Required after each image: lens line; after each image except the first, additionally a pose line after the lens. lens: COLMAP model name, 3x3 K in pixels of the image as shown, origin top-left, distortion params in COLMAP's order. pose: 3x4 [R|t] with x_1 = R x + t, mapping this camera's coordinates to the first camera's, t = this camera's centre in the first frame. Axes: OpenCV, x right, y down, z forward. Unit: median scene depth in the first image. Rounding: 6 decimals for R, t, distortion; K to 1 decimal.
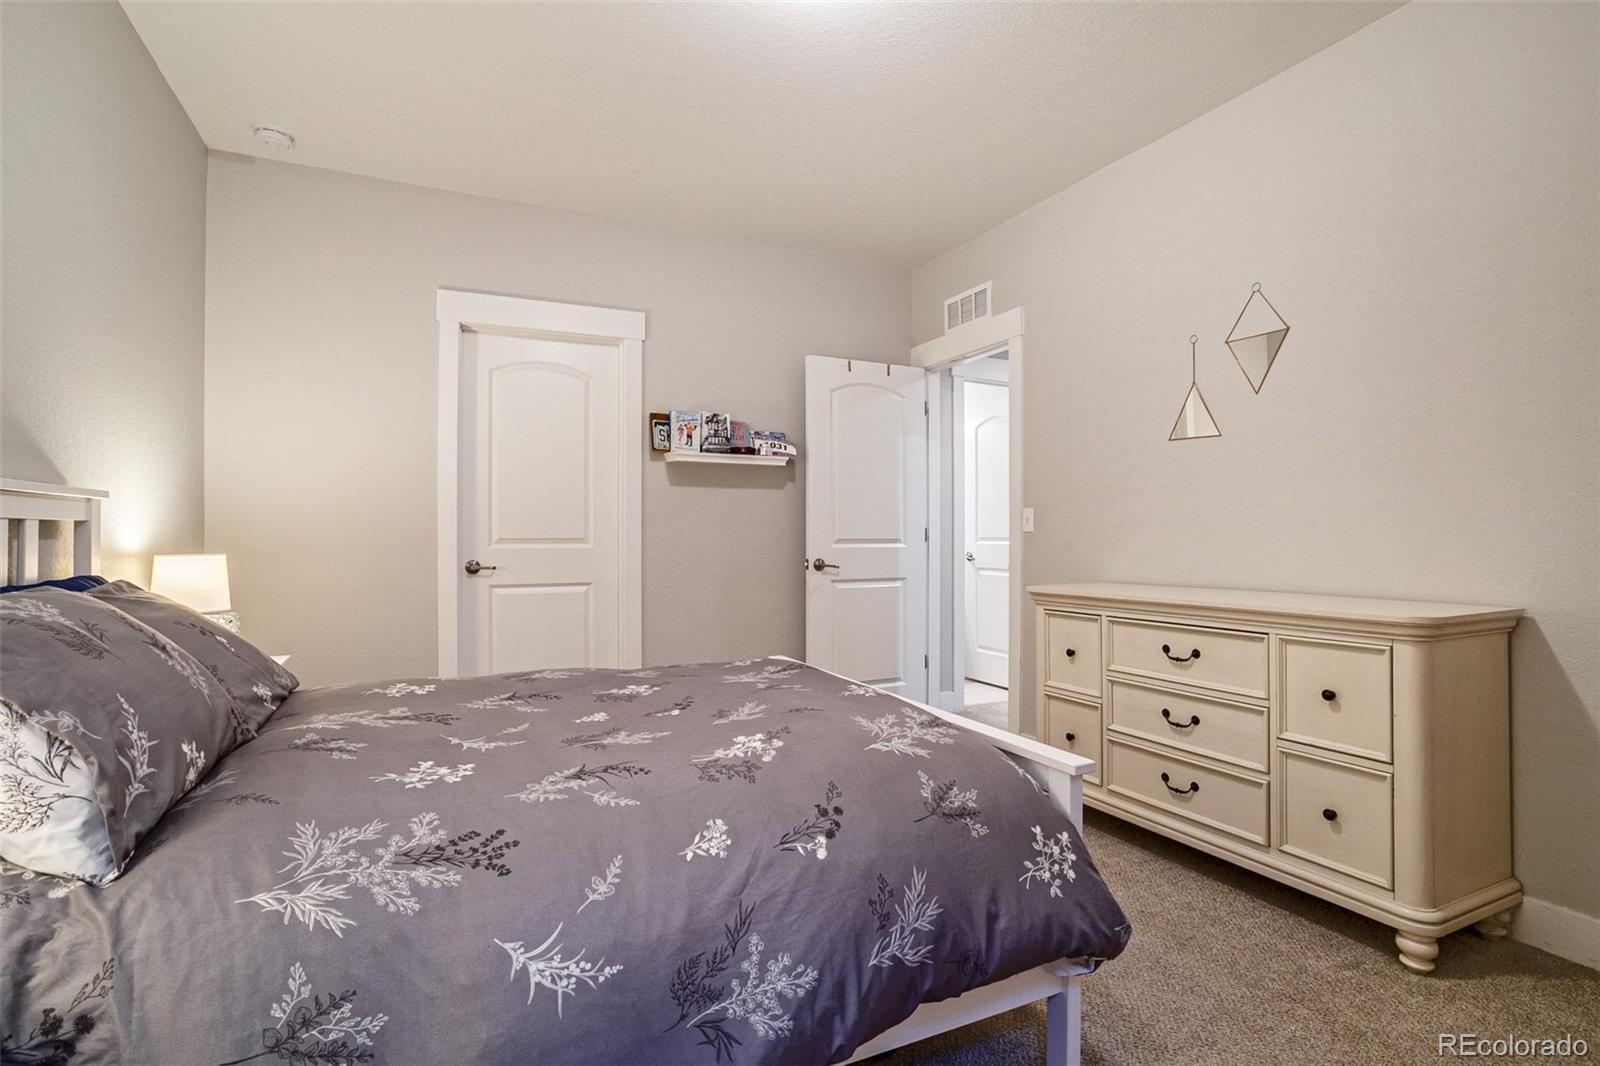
lens RADIAL K [[767.7, 0, 792.8], [0, 767.7, 535.8], [0, 0, 1]] dist [-0.067254, 0.037426]
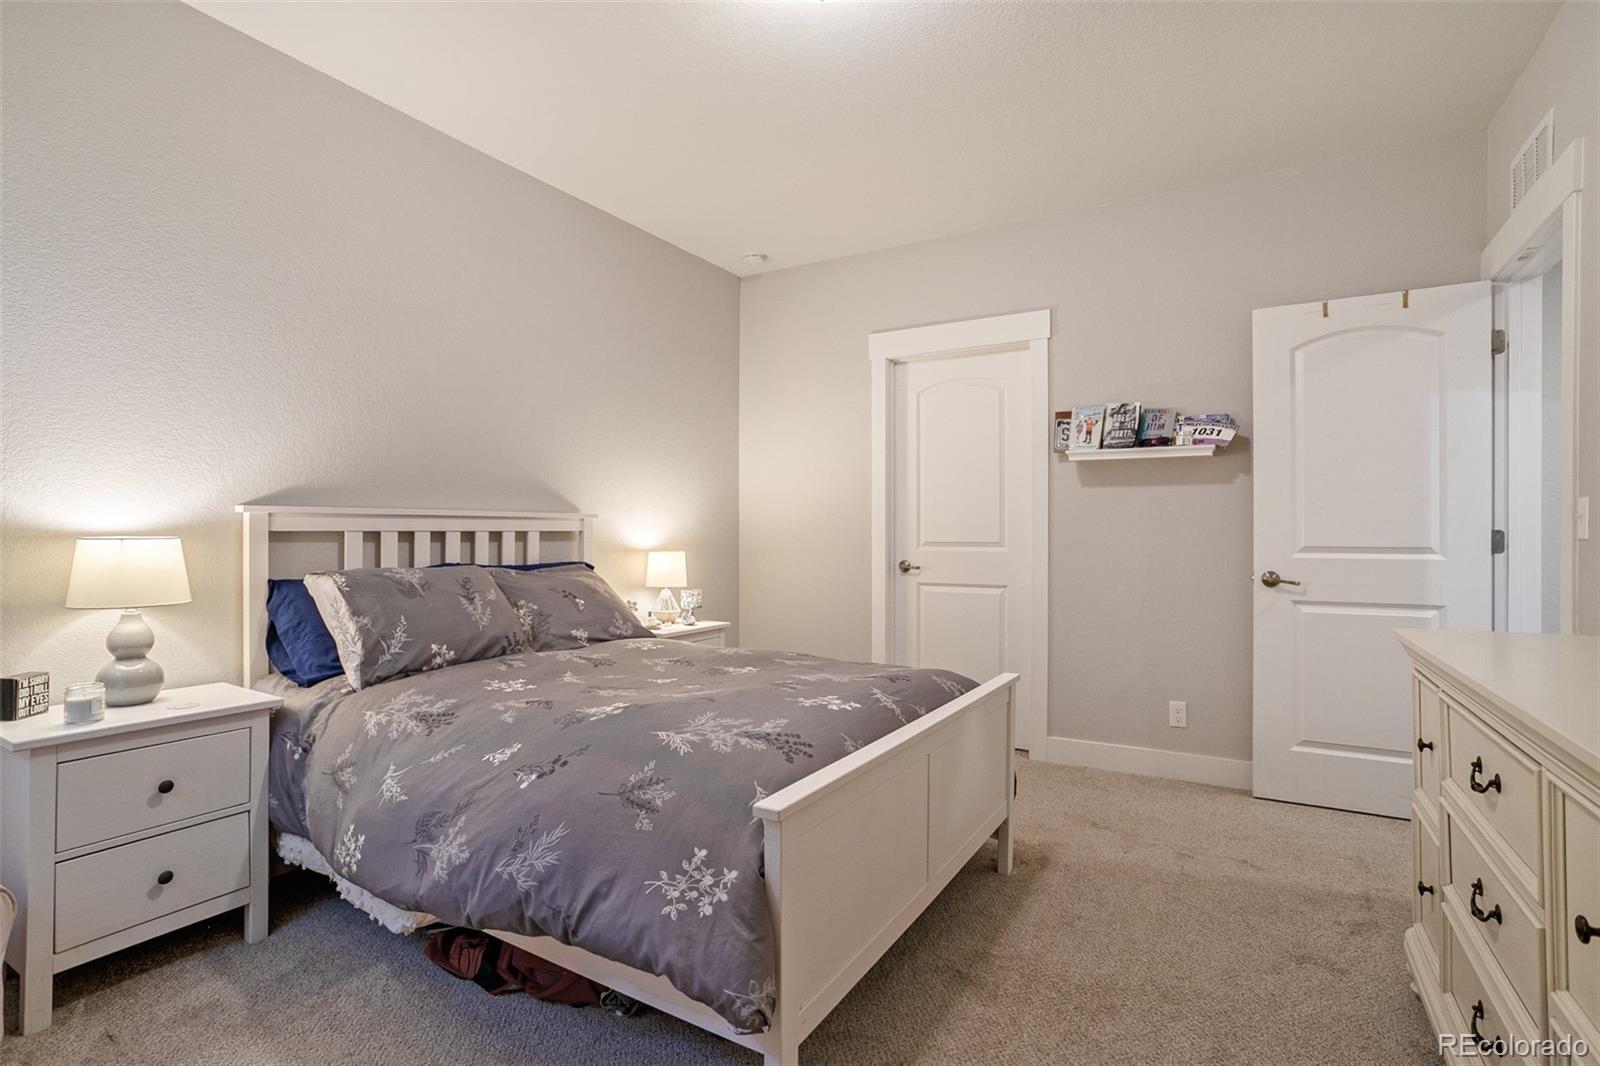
lens RADIAL K [[767.7, 0, 792.8], [0, 767.7, 535.8], [0, 0, 1]] dist [-0.067254, 0.037426]
pose [[0.554571, 0.002300, -0.832133, 0.435366], [-0.002373, 0.999996, 0.001182, -0.006532], [0.832133, 0.001319, 0.554575, 0.203424]]
